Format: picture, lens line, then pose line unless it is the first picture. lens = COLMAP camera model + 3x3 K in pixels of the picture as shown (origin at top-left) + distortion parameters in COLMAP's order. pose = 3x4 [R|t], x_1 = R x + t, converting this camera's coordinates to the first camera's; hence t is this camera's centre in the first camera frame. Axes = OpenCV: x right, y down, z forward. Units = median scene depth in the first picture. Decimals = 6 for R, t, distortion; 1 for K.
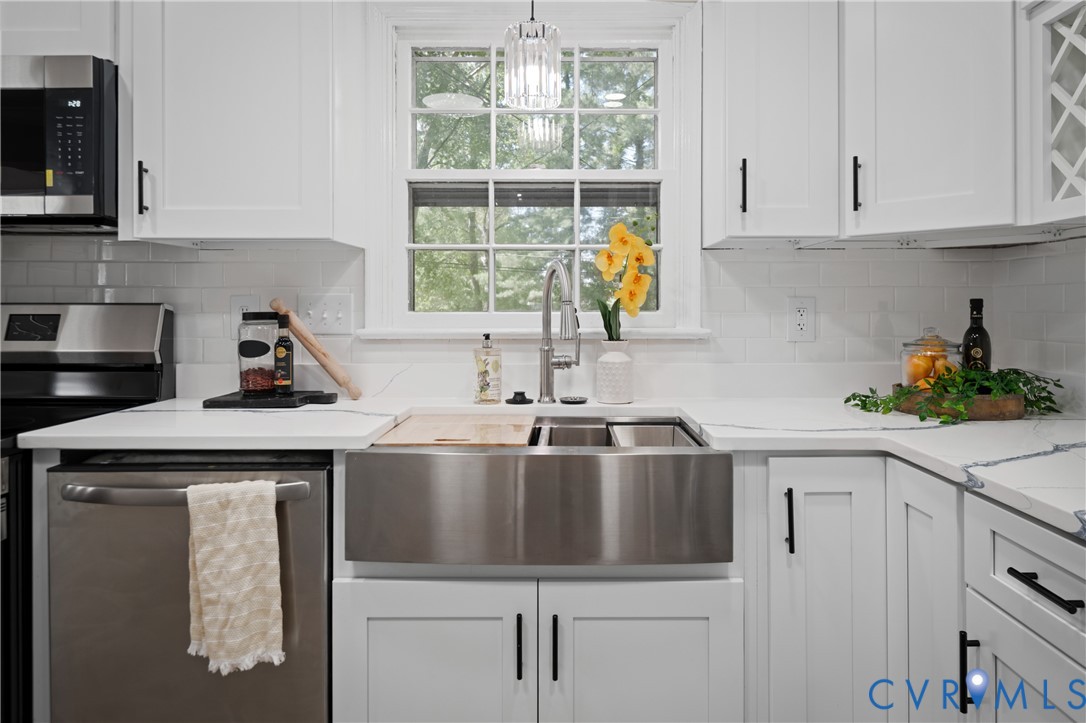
lens RADIAL K [[659.8, 0, 564.9], [0, 659.8, 309.4], [0, 0, 1]] dist [-0.006172, -0.001701]
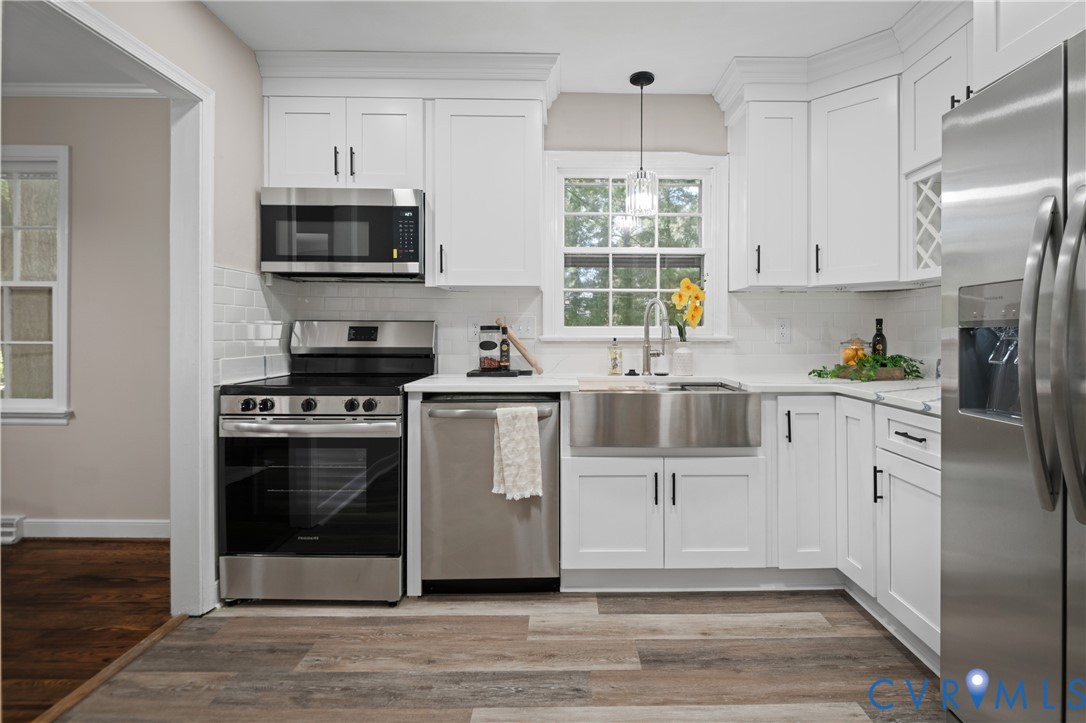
lens RADIAL K [[509.7, 0, 564.5], [0, 509.7, 333.3], [0, 0, 1]] dist [0.002757, -0.006839]
pose [[0.999907, 0.002204, 0.013425, -0.309258], [-0.002166, 0.999994, -0.002819, 0.032391], [-0.013431, 0.002790, 0.999906, -0.468612]]
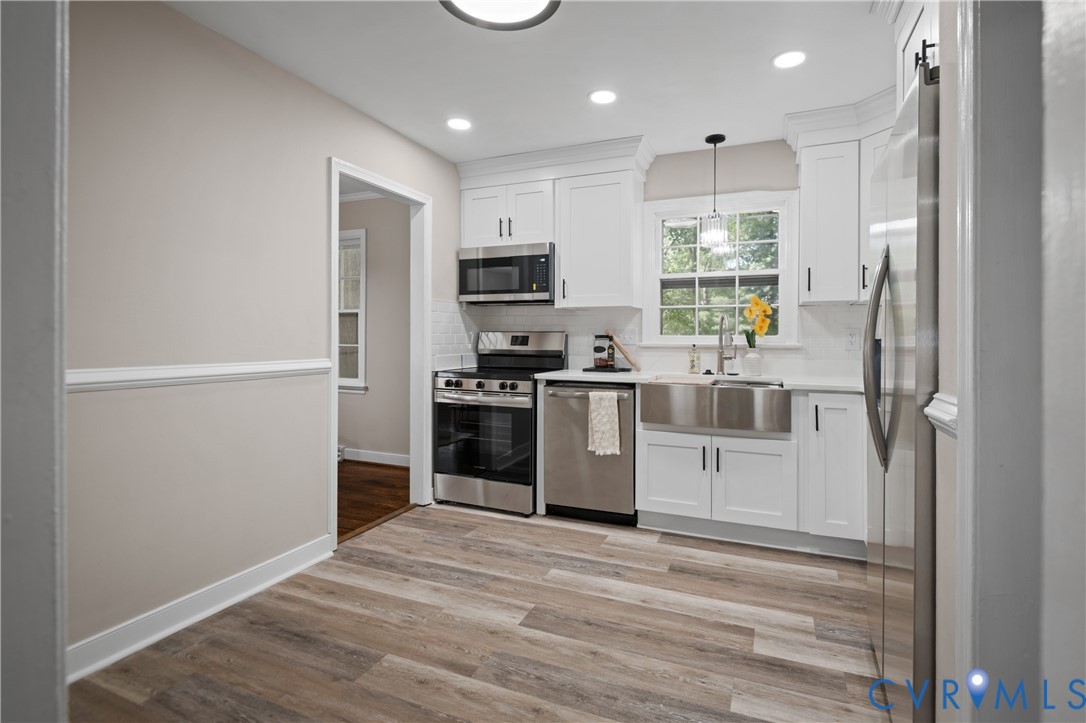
lens RADIAL K [[509.7, 0, 562.4], [0, 509.7, 336.2], [0, 0, 1]] dist [0.002757, -0.006839]
pose [[0.923272, 0.001903, -0.384142, 0.162463], [-0.005024, 0.999962, -0.007122, 0.025759], [0.384114, 0.008506, 0.923246, -0.953716]]
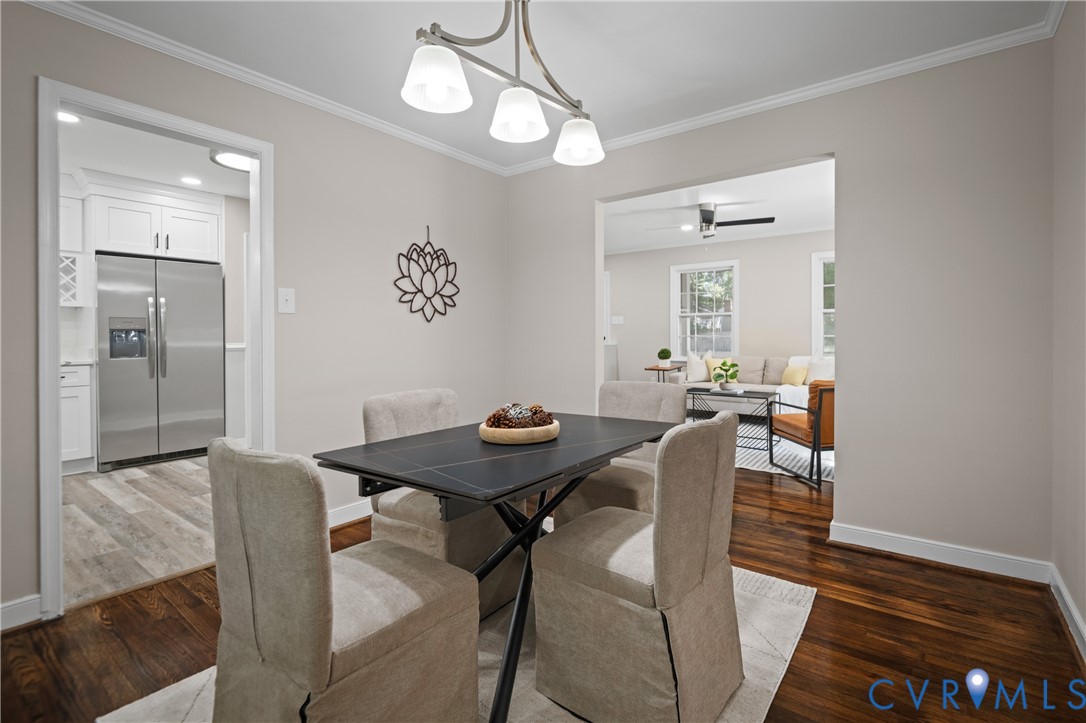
lens RADIAL K [[509.7, 0, 560.4], [0, 509.7, 339.8], [0, 0, 1]] dist [0.002757, -0.006839]
pose [[-0.797569, -0.006272, 0.603195, -2.934622], [0.003934, 0.999871, 0.015598, 0.032903], [-0.603215, 0.014813, -0.797441, 1.016308]]
